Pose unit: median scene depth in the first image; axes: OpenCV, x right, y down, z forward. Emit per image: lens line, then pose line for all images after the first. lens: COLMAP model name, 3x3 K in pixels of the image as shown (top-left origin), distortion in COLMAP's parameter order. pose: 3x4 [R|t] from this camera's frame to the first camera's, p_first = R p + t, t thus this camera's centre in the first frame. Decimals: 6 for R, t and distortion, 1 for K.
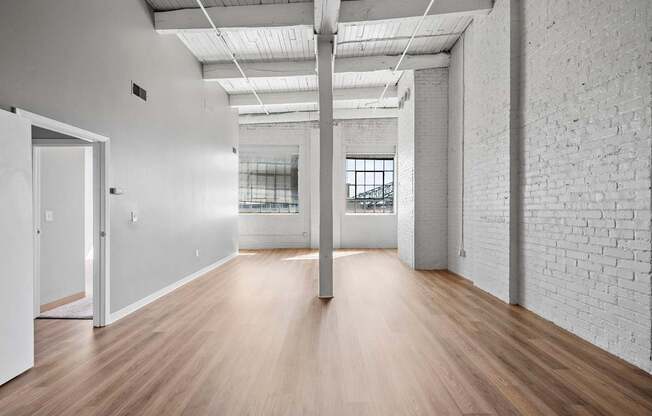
lens RADIAL K [[261.7, 0, 326.0], [0, 261.7, 208.0], [0, 0, 1]] dist [-0.001329, -0.000123]
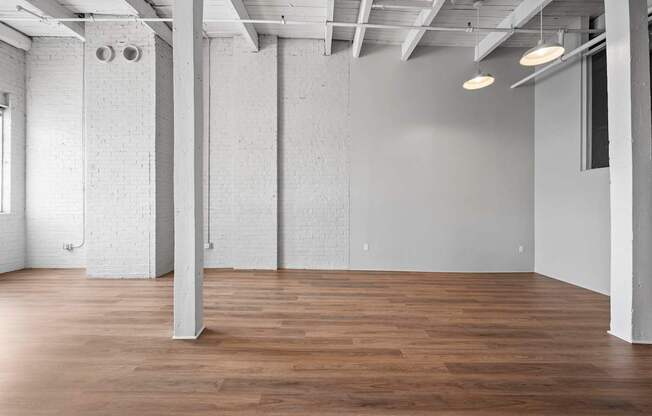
lens RADIAL K [[261.7, 0, 326.0], [0, 261.7, 208.0], [0, 0, 1]] dist [-0.001329, -0.000123]
pose [[-0.008578, -0.014128, 0.999863, -0.778136], [-0.000067, 0.999900, 0.014128, 0.005888], [-0.999963, 0.000054, -0.008578, 0.778128]]
